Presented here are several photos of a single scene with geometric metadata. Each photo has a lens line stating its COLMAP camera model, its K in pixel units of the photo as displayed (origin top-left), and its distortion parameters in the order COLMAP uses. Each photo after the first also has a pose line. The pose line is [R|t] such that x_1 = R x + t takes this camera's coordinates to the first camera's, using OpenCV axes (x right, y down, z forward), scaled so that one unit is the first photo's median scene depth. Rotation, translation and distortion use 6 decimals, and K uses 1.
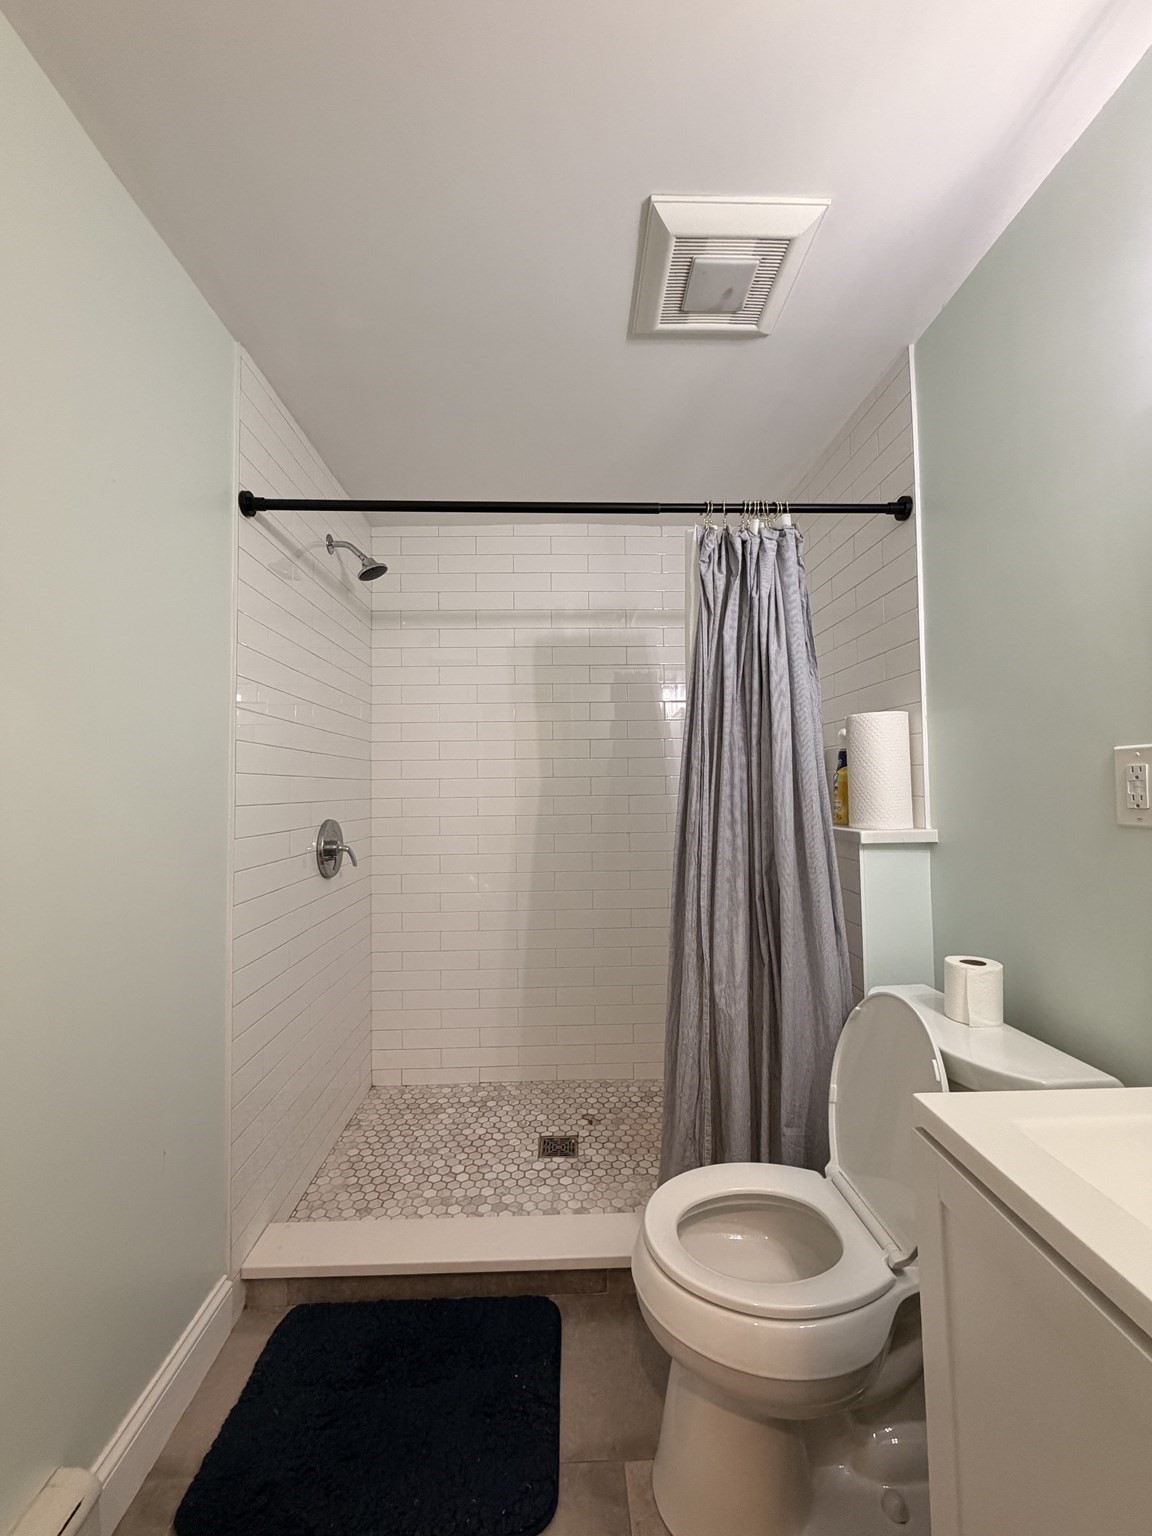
lens RADIAL K [[610.9, 0, 574.4], [0, 610.9, 766.1], [0, 0, 1]] dist [-0.001435, 0.000345]
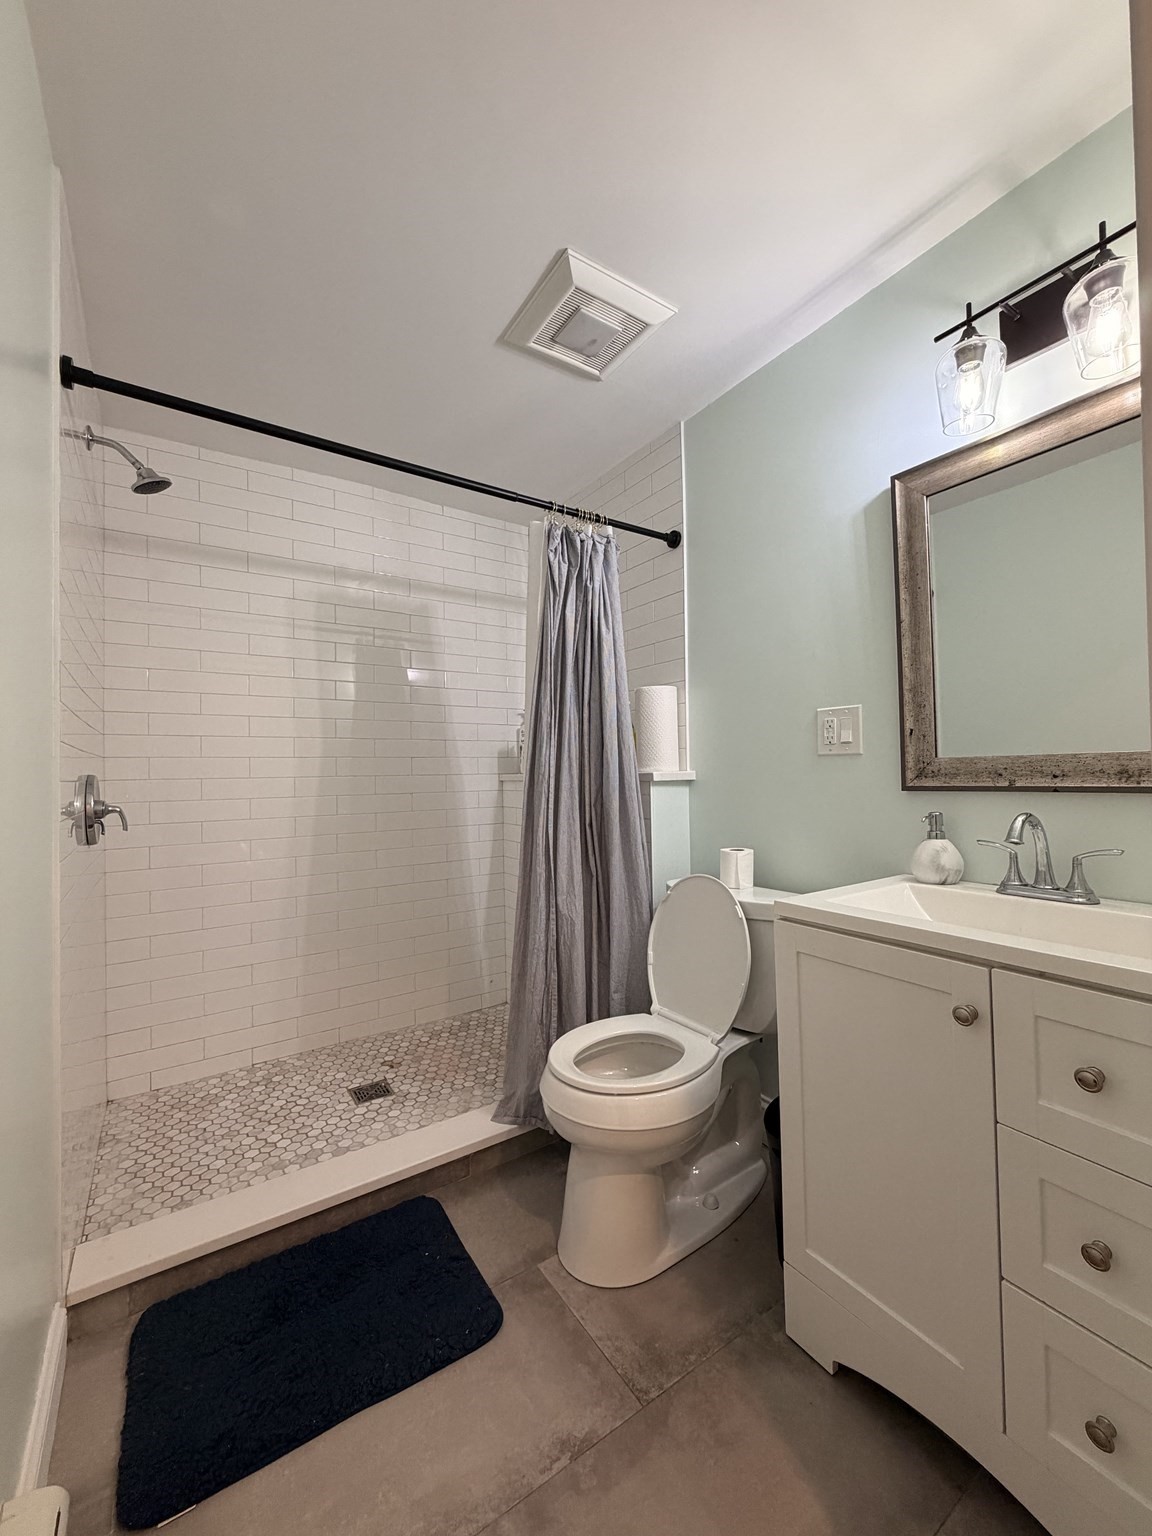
lens RADIAL K [[610.9, 0, 573.3], [0, 610.9, 766.9], [0, 0, 1]] dist [-0.001435, 0.000345]
pose [[0.849124, 0.004276, 0.528176, -0.392431], [-0.014230, 0.999789, 0.014782, 0.075998], [-0.528002, -0.020068, 0.849006, -0.060862]]
